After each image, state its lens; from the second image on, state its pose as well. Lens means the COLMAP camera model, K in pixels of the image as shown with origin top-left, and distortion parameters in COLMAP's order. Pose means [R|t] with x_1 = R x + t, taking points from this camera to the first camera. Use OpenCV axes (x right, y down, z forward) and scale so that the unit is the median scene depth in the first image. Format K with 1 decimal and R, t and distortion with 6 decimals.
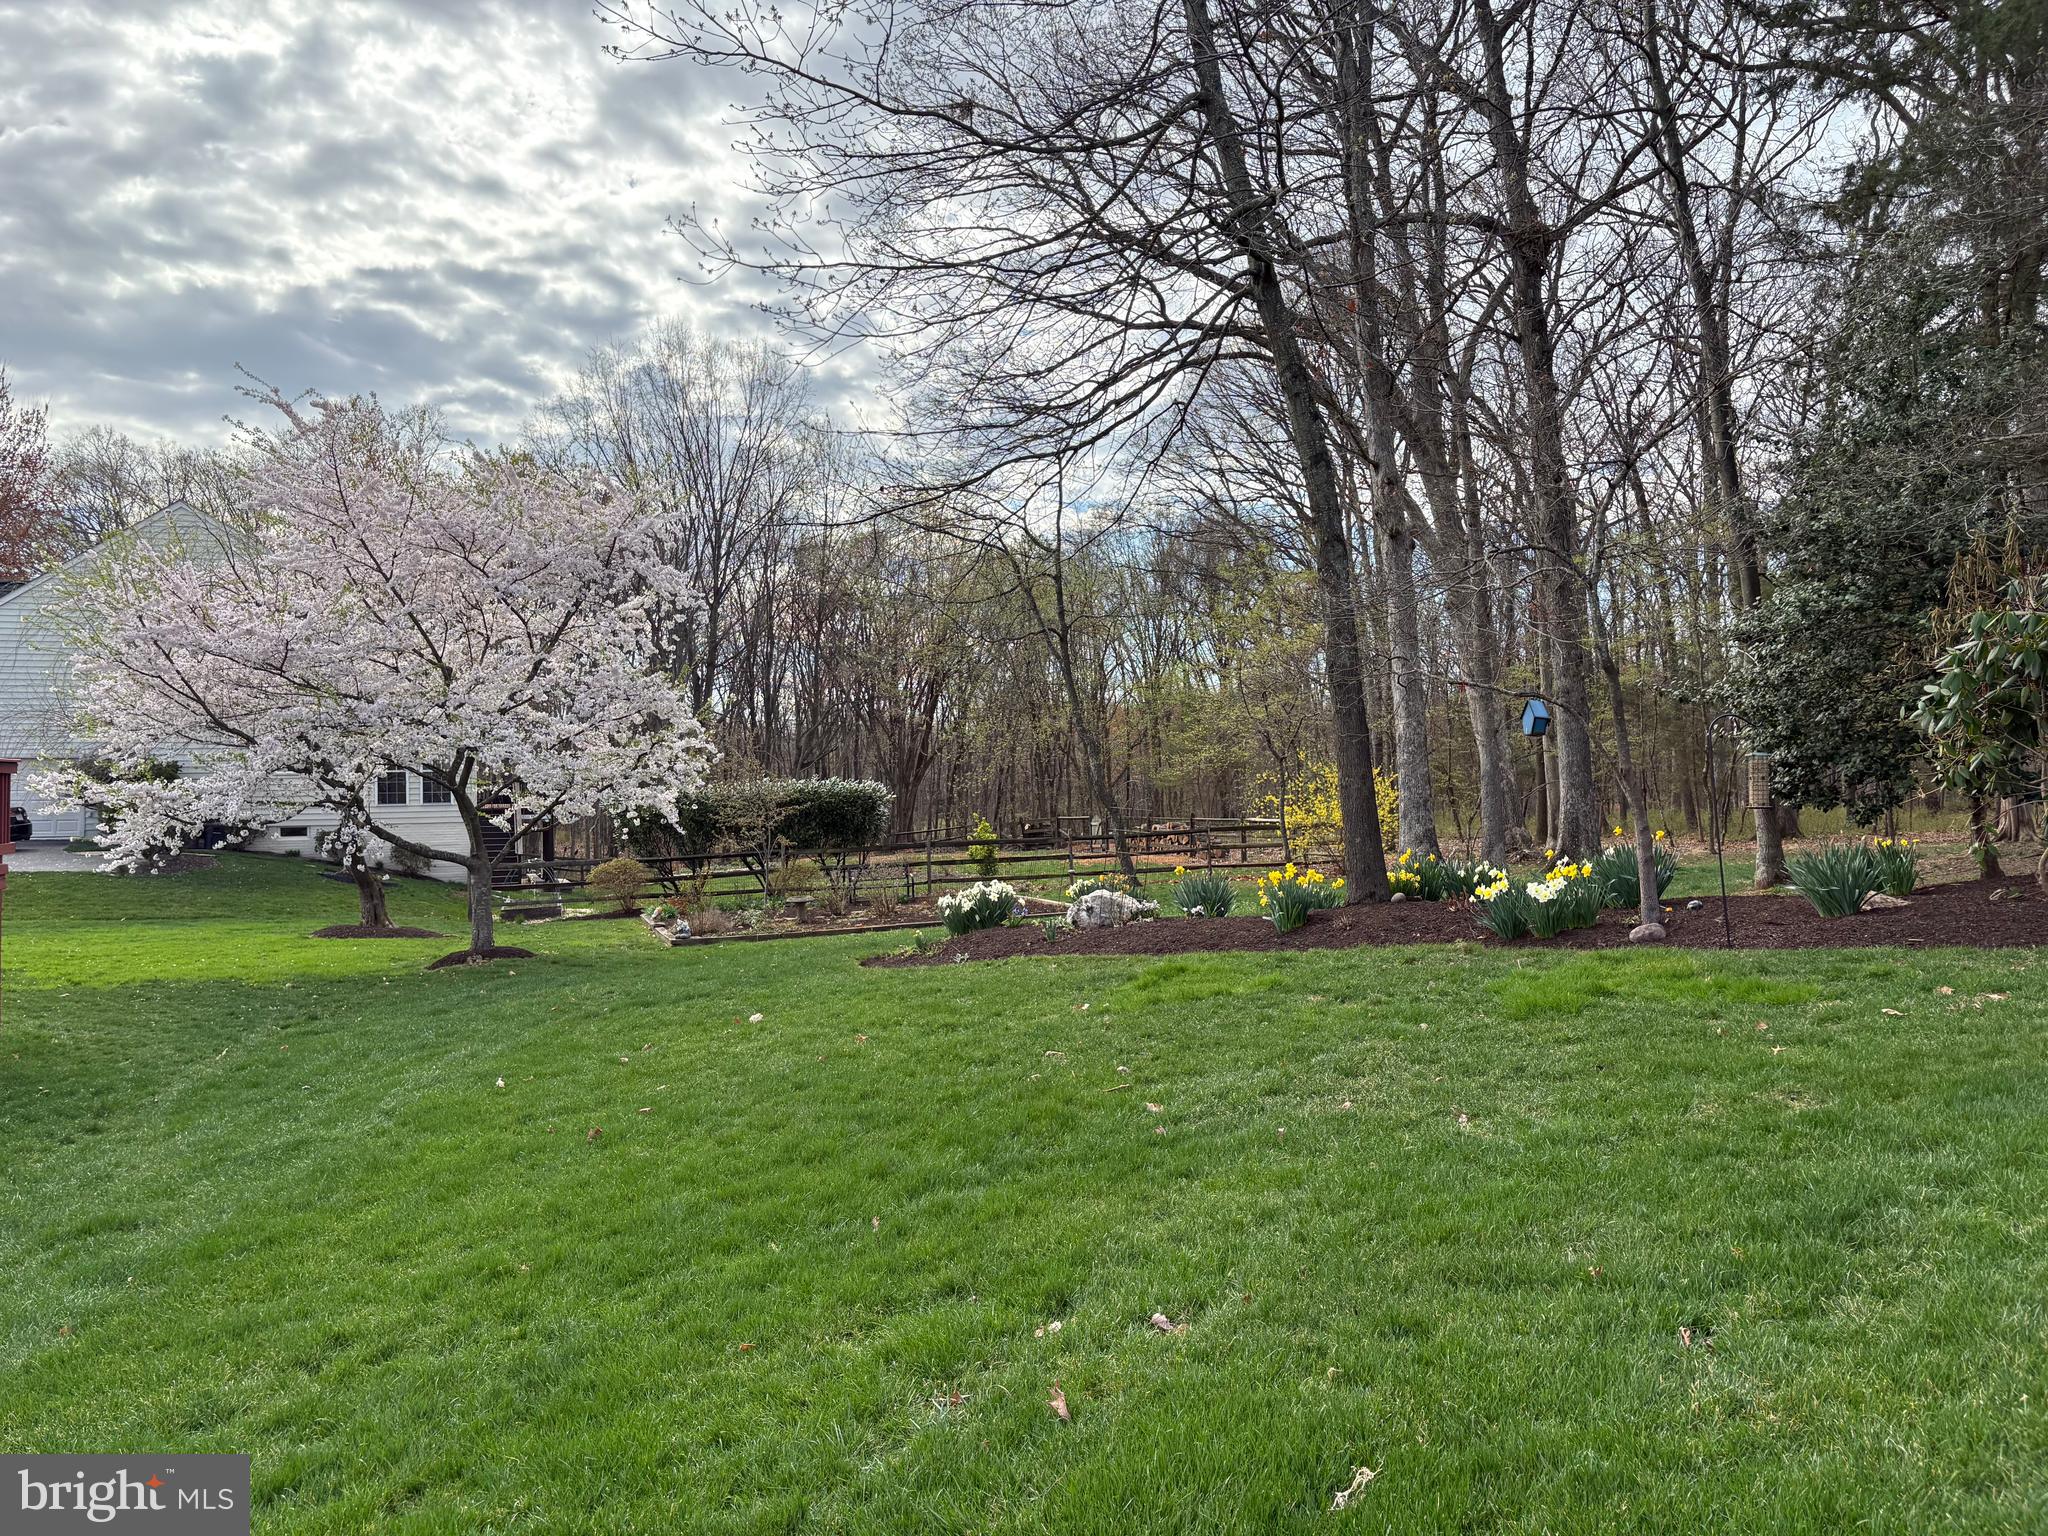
lens RADIAL K [[1549.8, 0, 1024.0], [0, 1549.8, 768.0], [0, 0, 1]] dist [0.078509, -0.155028]
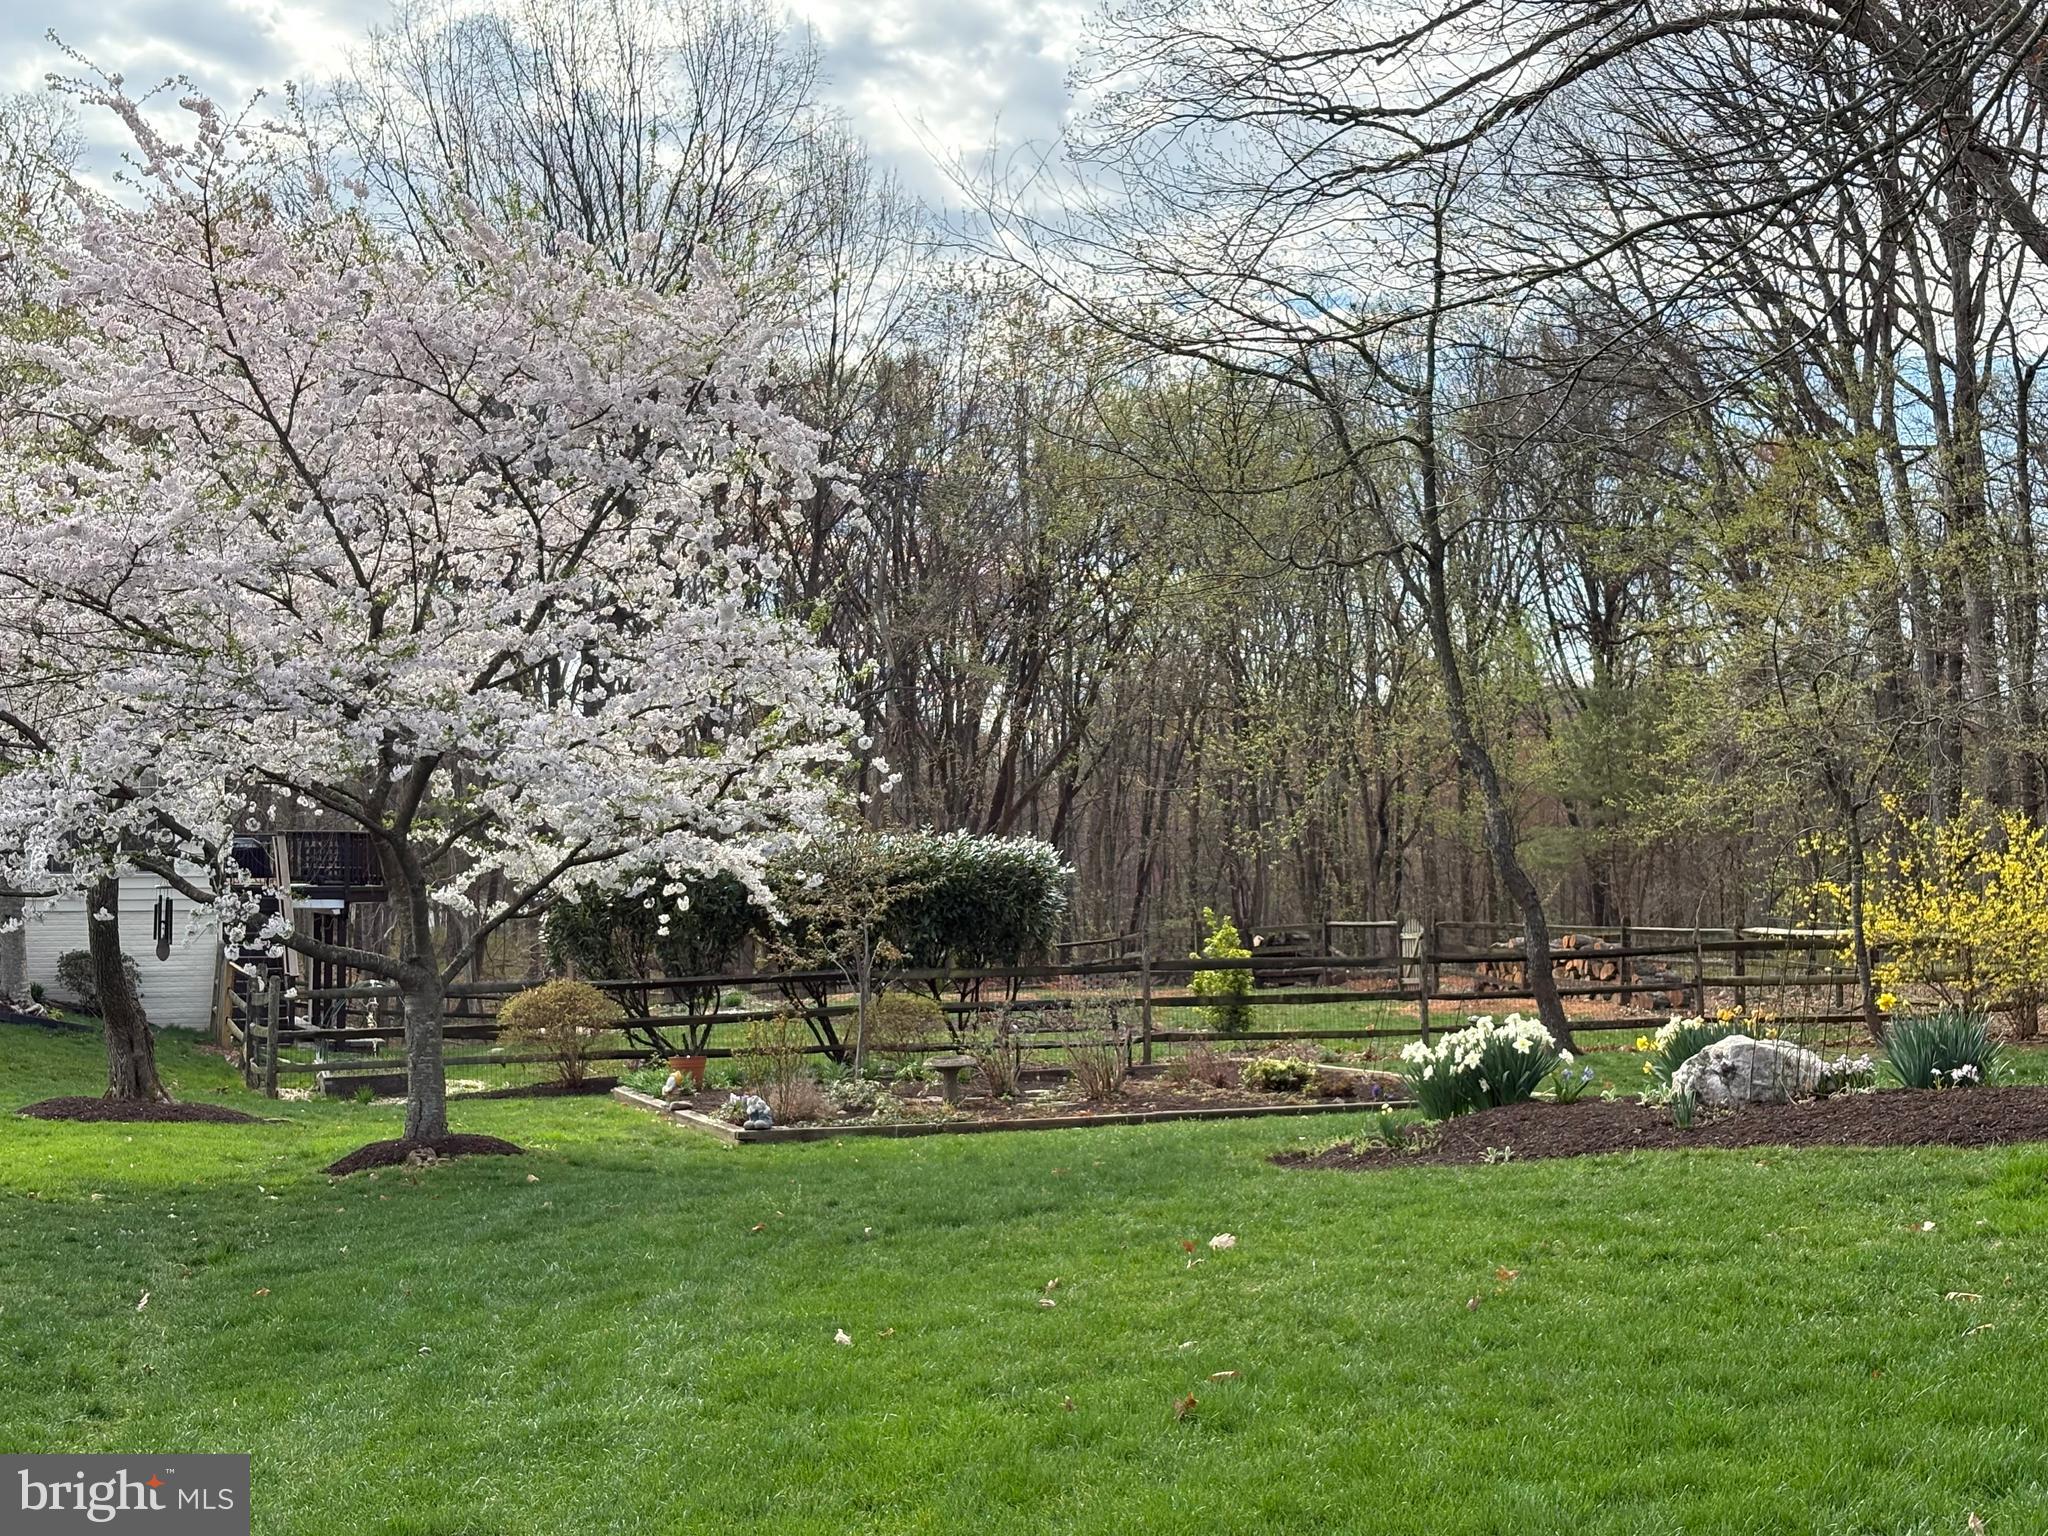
lens RADIAL K [[3127.3, 0, 1003.6], [0, 3127.3, 771.7], [0, 0, 1]] dist [0.211691, -0.913138]
pose [[0.999247, 0.014833, -0.035862, -0.102034], [-0.015529, 0.999695, -0.019203, 0.008554], [0.035567, 0.019745, 0.999172, -0.050335]]
